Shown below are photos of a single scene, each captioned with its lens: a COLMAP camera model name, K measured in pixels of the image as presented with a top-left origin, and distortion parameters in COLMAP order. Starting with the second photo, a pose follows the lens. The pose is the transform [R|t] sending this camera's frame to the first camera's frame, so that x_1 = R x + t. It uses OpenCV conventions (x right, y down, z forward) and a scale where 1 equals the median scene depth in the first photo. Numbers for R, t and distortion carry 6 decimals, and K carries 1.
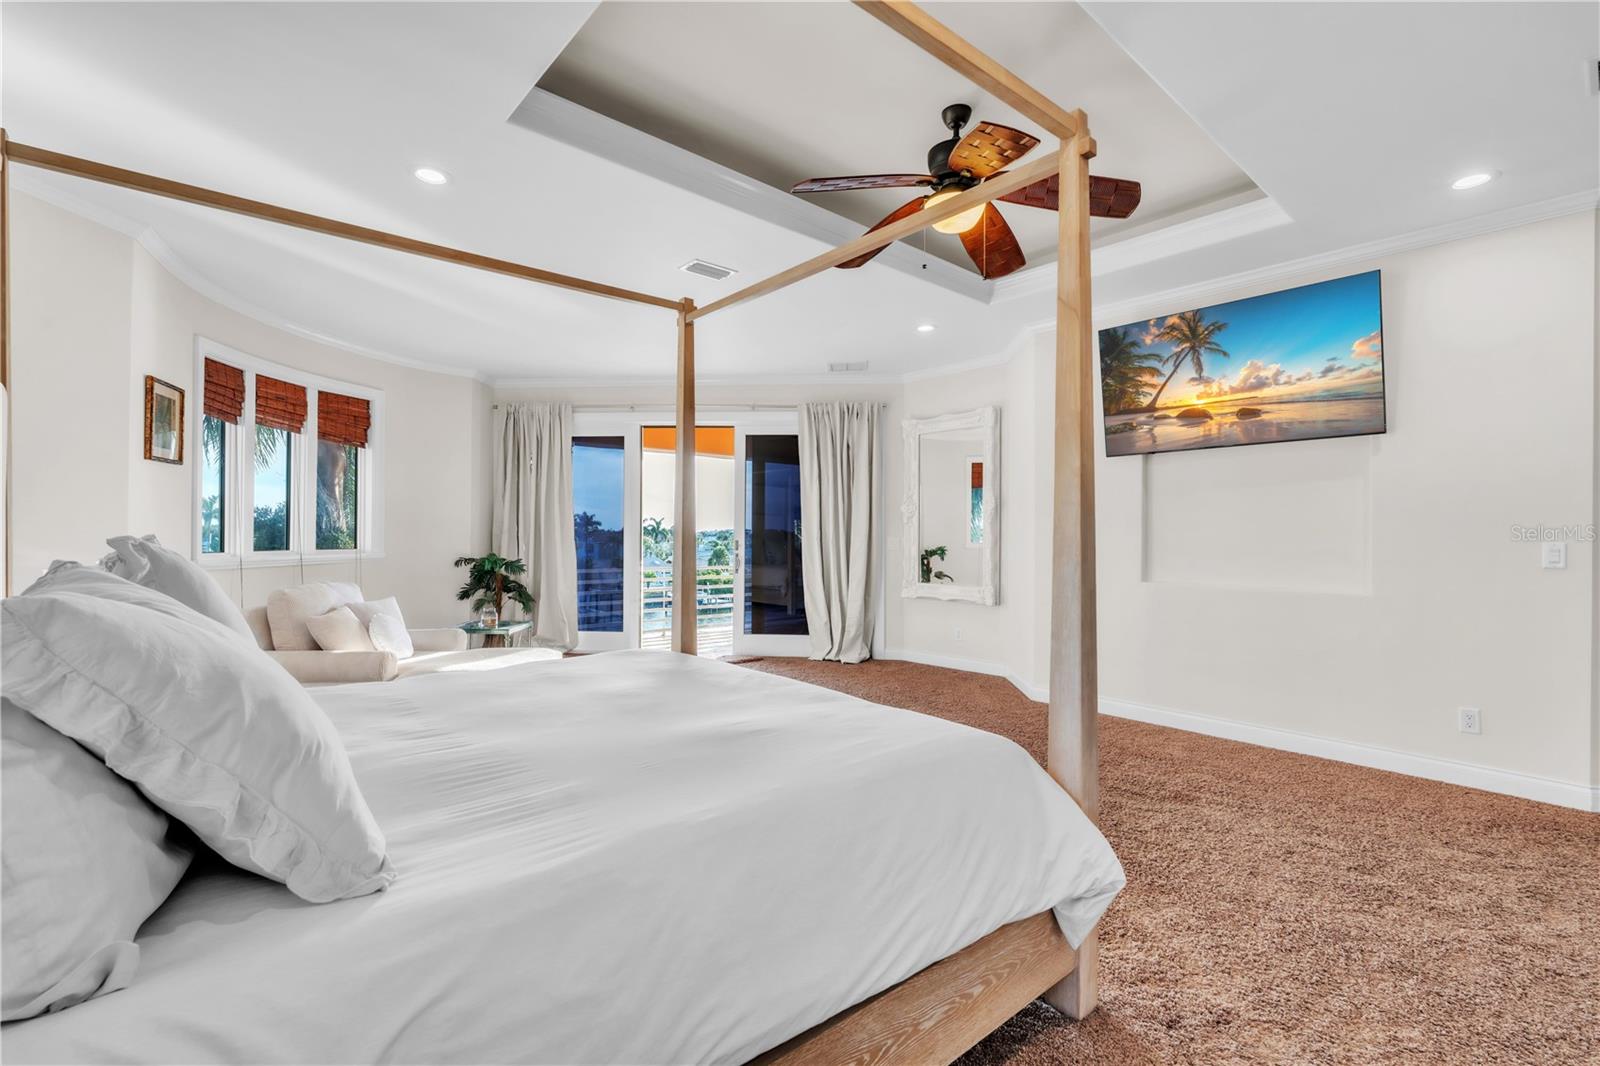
lens RADIAL K [[700.2, 0, 803.9], [0, 700.2, 533.2], [0, 0, 1]] dist [-0.002086, -0.000134]
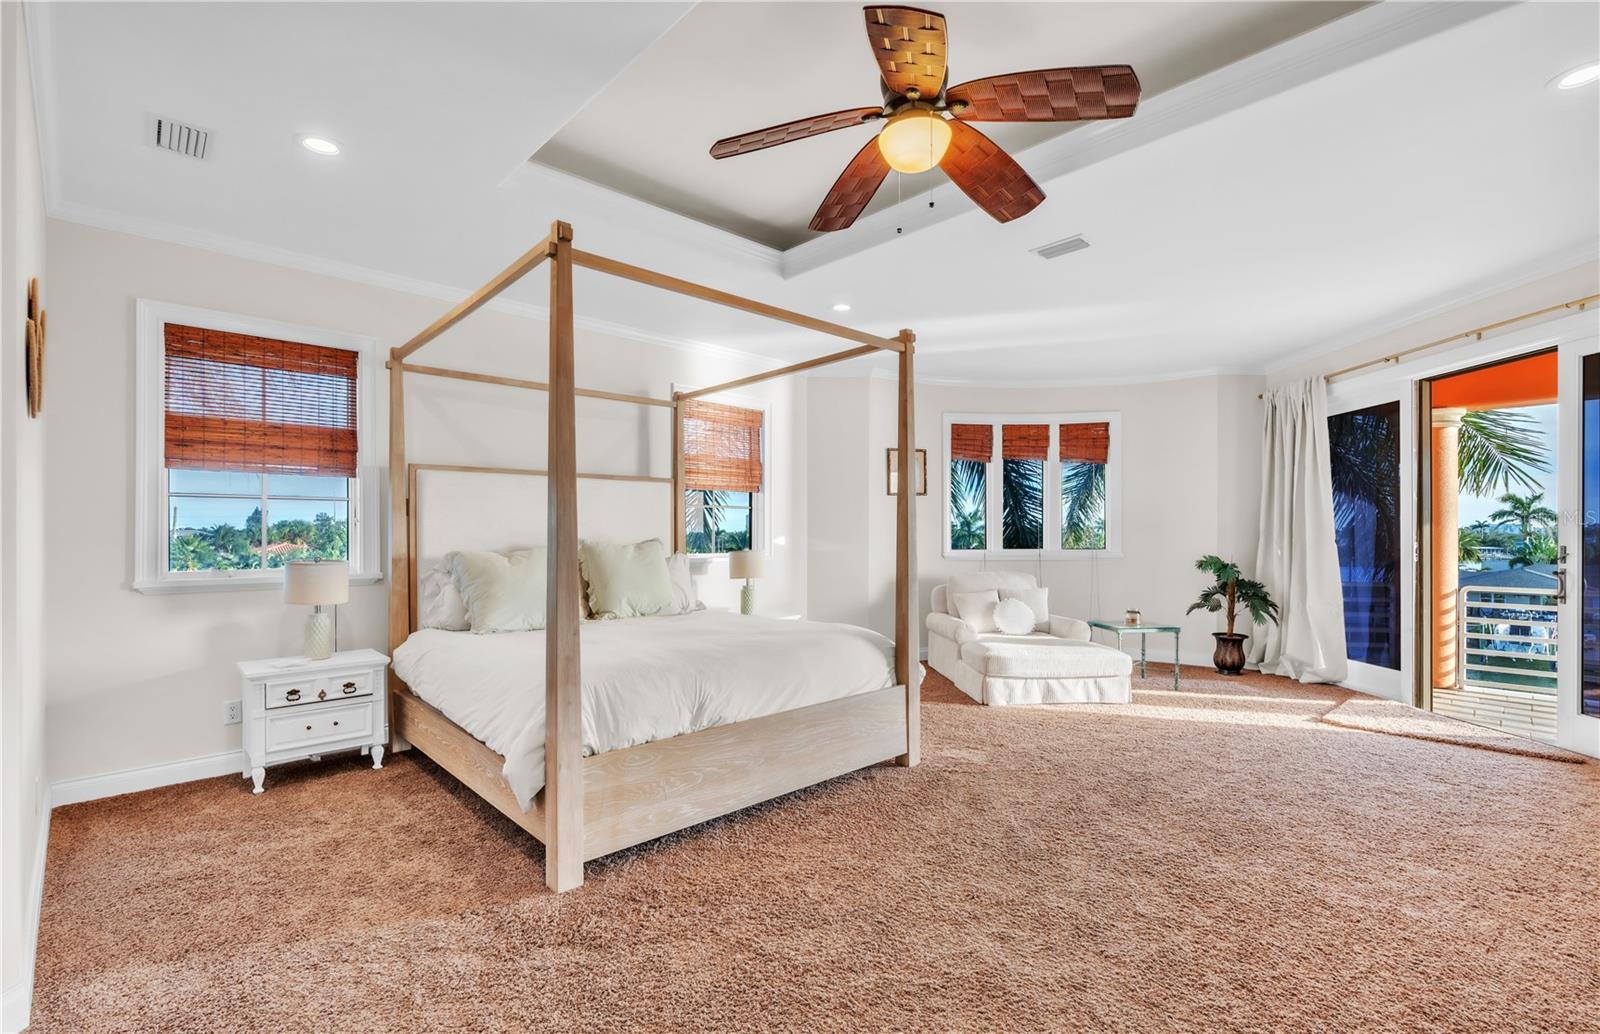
lens RADIAL K [[712.9, 0, 797.9], [0, 712.9, 533.5], [0, 0, 1]] dist [0.000695, 0.000102]
pose [[0.040609, -0.006610, -0.999153, 0.553610], [0.001705, 0.999977, -0.006546, 0.003436], [0.999174, -0.001438, 0.040620, 0.434933]]
